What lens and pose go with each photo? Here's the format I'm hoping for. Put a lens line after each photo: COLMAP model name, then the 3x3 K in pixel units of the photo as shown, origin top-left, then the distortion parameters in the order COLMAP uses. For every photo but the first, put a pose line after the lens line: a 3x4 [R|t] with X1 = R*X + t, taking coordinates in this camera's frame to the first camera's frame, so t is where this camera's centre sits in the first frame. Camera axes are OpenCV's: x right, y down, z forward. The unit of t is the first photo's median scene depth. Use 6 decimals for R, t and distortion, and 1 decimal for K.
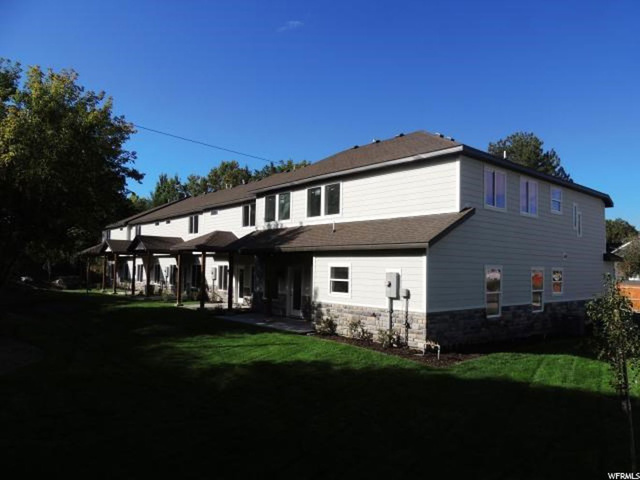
lens RADIAL K [[452.4, 0, 310.4], [0, 452.4, 238.8], [0, 0, 1]] dist [-0.005366, -0.000598]
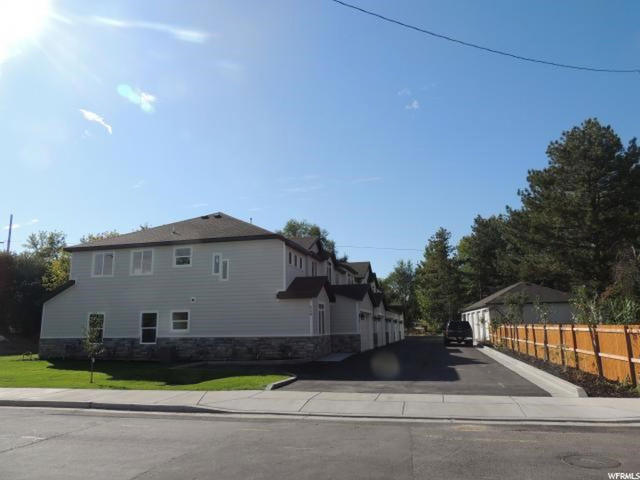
lens RADIAL K [[452.1, 0, 320.0], [0, 452.1, 240.0], [0, 0, 1]] dist [-0.022110, -0.000737]
pose [[0.588484, -0.181778, -0.787809, 2.018672], [0.077285, 0.982583, -0.168988, 0.128428], [0.804807, 0.038561, 0.592283, 0.622968]]
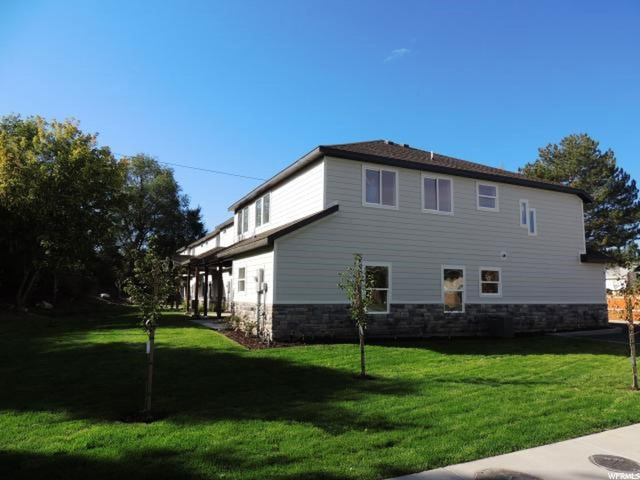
lens RADIAL K [[452.1, 0, 320.0], [0, 452.1, 240.0], [0, 0, 1]] dist [-0.022110, -0.000737]
pose [[0.965940, -0.037773, -0.255995, 0.498134], [0.022833, 0.997871, -0.061083, 0.062576], [0.257758, 0.053158, 0.964746, -0.007839]]
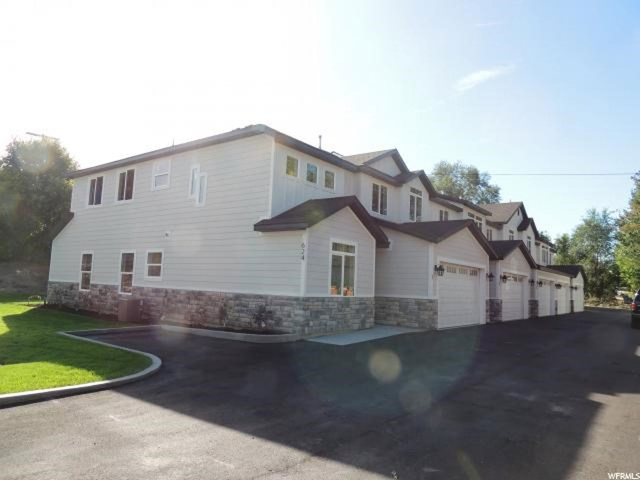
lens RADIAL K [[452.1, 0, 320.0], [0, 452.1, 240.0], [0, 0, 1]] dist [-0.022110, -0.000737]
pose [[0.228191, -0.106420, -0.967783, 1.657603], [0.027519, 0.994316, -0.102849, 0.163629], [0.973227, -0.003164, 0.229822, 1.241000]]
